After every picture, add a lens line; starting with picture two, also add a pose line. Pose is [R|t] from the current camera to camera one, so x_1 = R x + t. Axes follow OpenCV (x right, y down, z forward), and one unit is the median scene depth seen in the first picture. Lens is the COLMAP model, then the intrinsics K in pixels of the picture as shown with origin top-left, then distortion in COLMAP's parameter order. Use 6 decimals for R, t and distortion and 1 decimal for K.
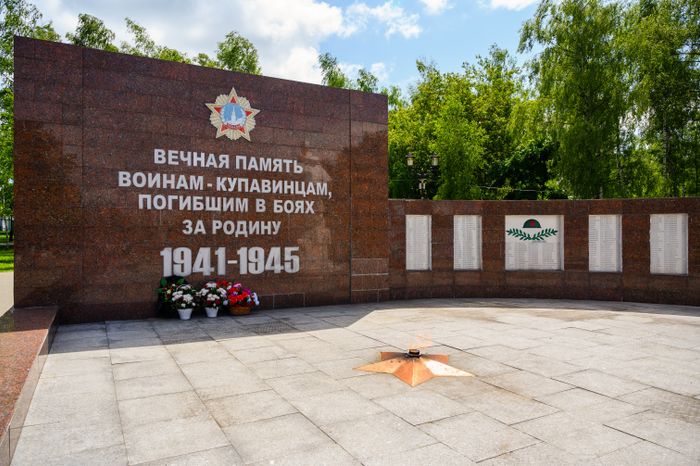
lens RADIAL K [[478.3, 0, 353.3], [0, 478.3, 244.8], [0, 0, 1]] dist [-0.000452, -0.000272]
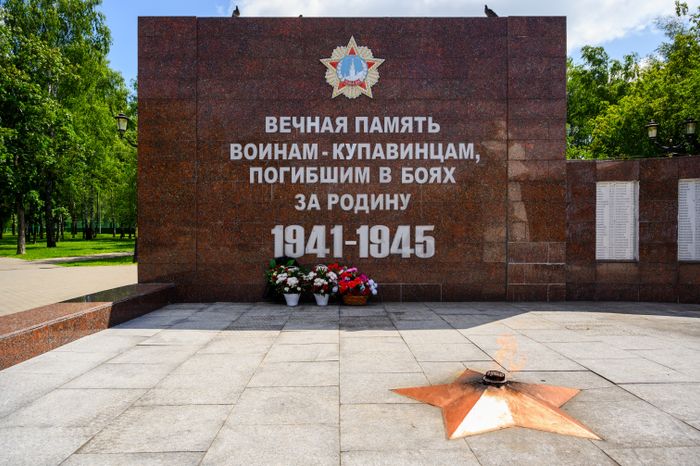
lens RADIAL K [[482.0, 0, 350.3], [0, 482.0, 248.3], [0, 0, 1]] dist [-0.004587, -0.000519]
pose [[0.887485, 0.007467, -0.460776, 0.142734], [-0.004577, 0.999962, 0.007388, 0.040083], [0.460814, -0.004448, 0.887486, 0.242556]]
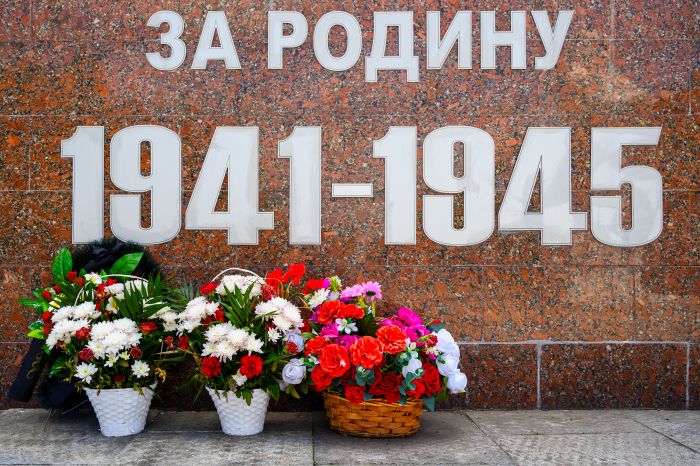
lens RADIAL K [[595.3, 0, 301.8], [0, 595.3, 257.0], [0, 0, 1]] dist [0.000257, -0.001706]
pose [[0.877695, 0.002308, -0.479214, -0.138128], [-0.005656, 0.999969, -0.005543, 0.070913], [0.479187, 0.007575, 0.877680, 0.745802]]
